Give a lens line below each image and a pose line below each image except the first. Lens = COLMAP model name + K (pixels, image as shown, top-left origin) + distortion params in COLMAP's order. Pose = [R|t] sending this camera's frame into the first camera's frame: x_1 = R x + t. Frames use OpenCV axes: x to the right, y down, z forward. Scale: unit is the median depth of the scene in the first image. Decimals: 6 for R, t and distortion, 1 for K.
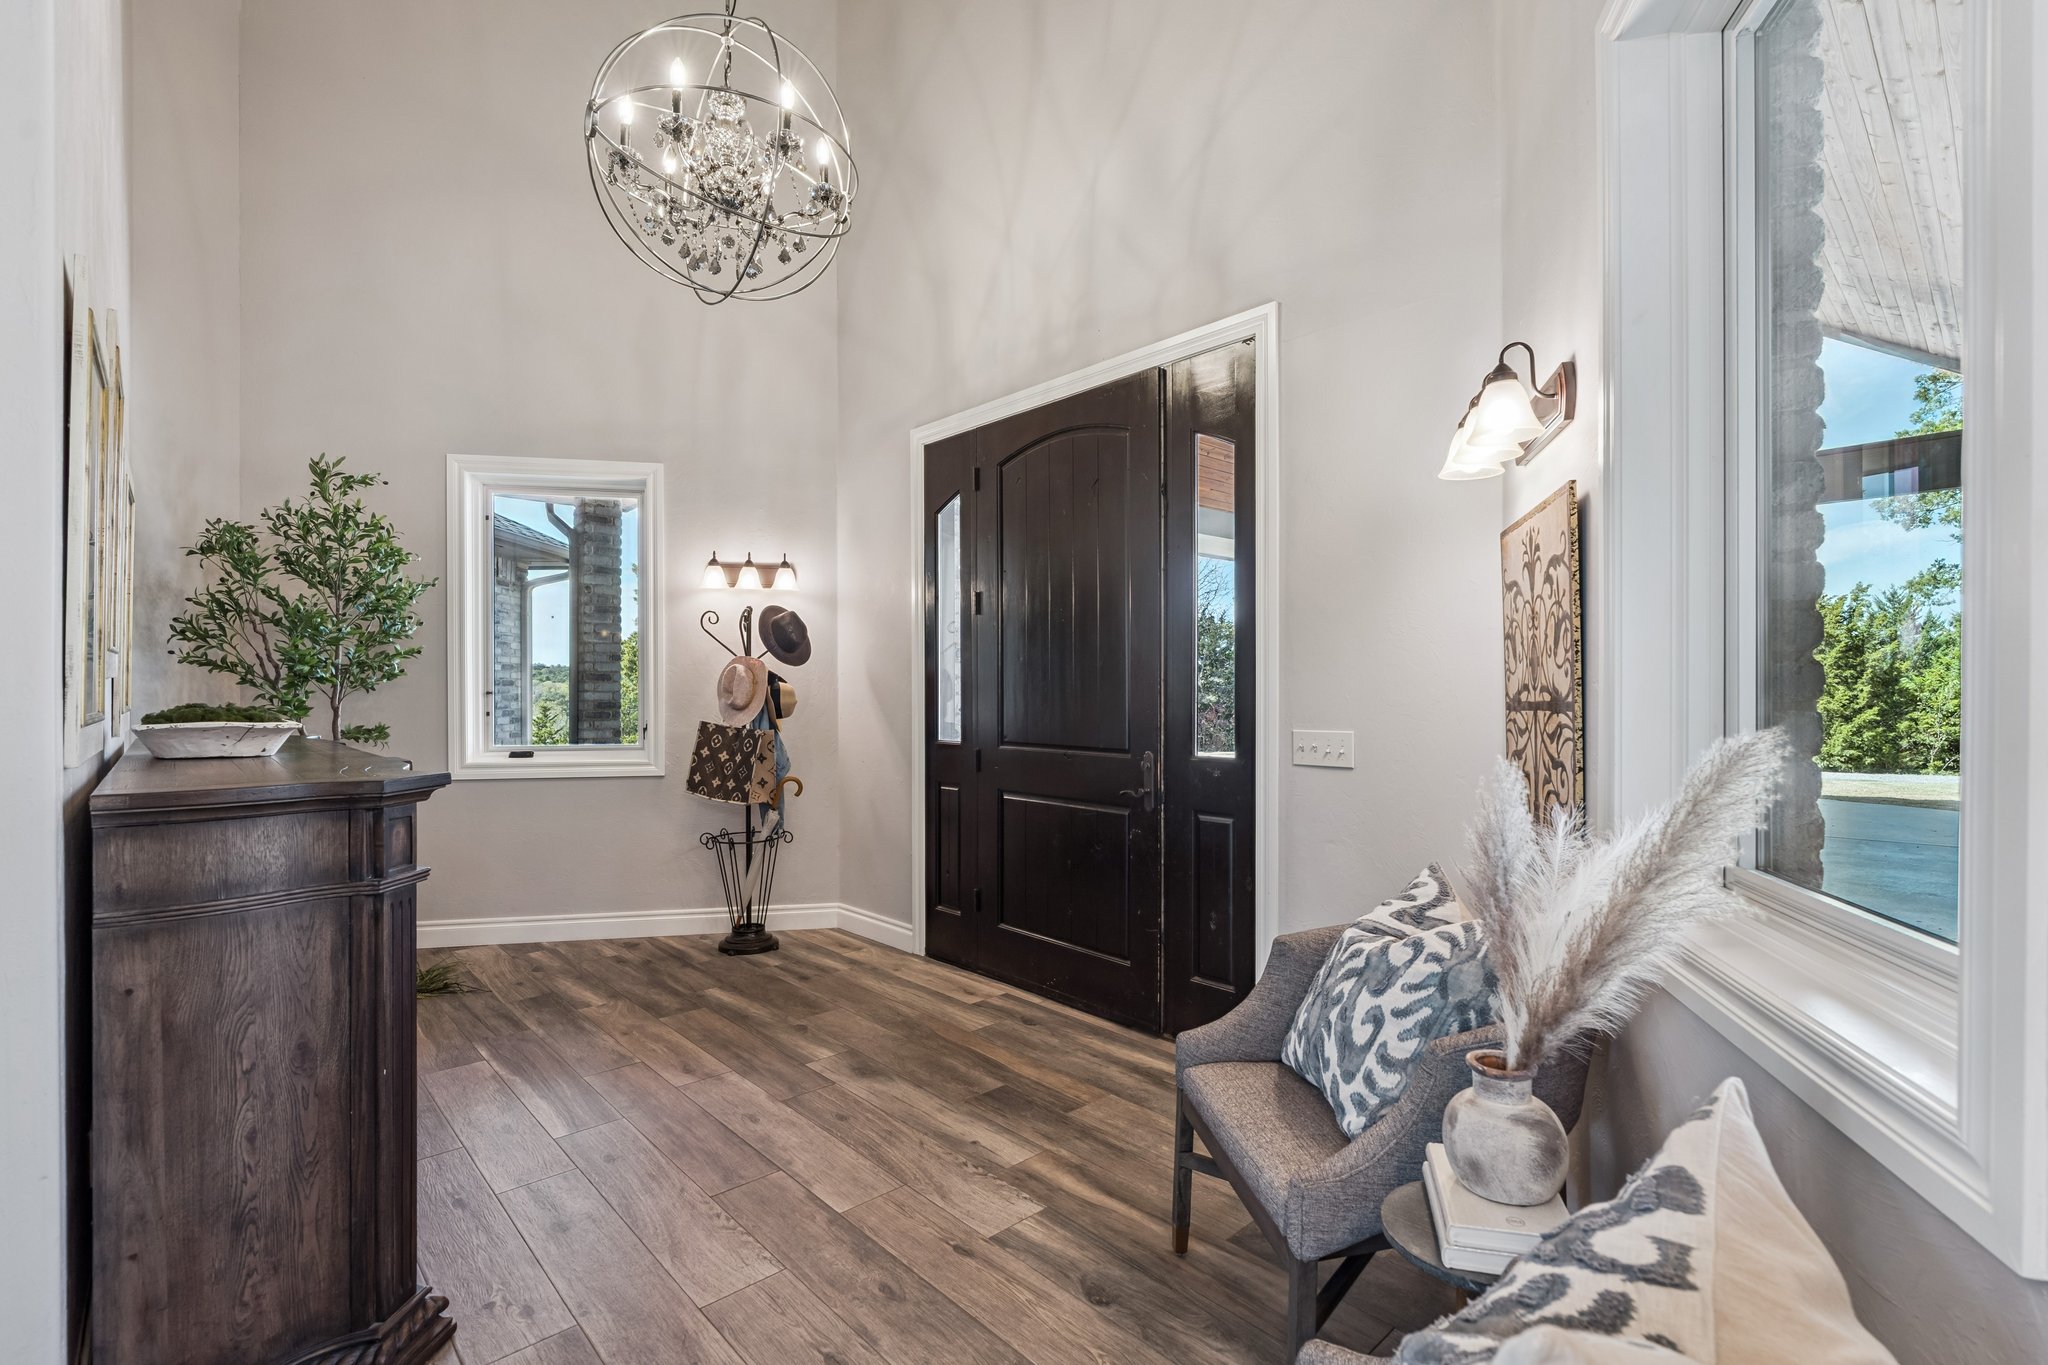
lens RADIAL K [[924.1, 0, 1025.1], [0, 924.1, 686.7], [0, 0, 1]] dist [-0.015065, -0.000058]
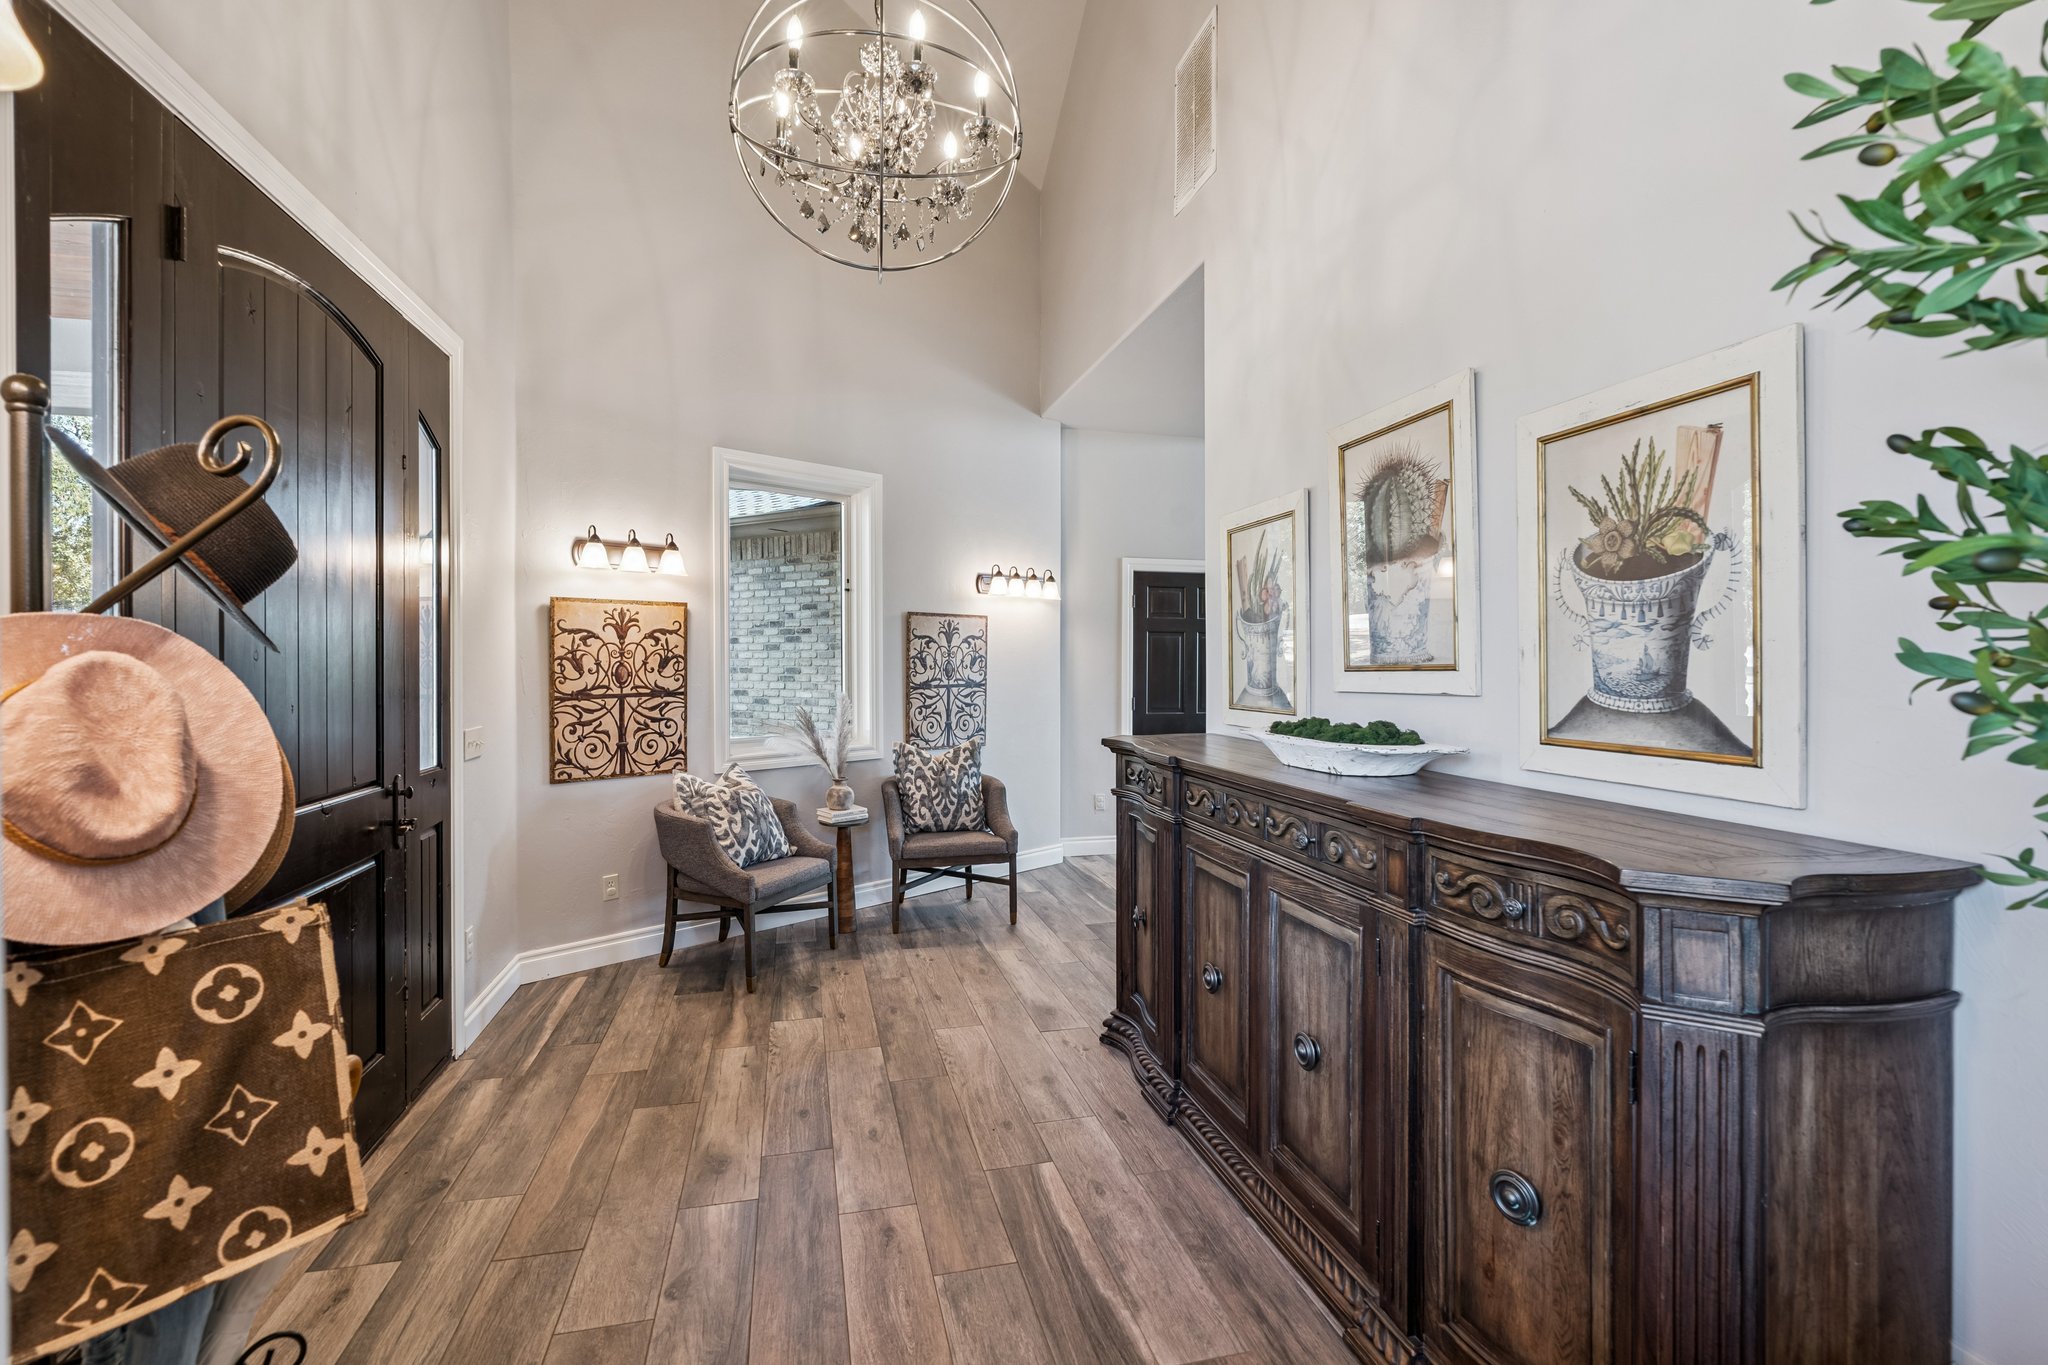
lens RADIAL K [[924.1, 0, 1023.6], [0, 924.1, 671.6], [0, 0, 1]] dist [-0.015065, -0.000058]
pose [[-0.877902, -0.005905, 0.478804, -1.020664], [-0.004482, 0.999981, 0.004113, -0.038924], [-0.478820, 0.001465, -0.877912, 2.007661]]
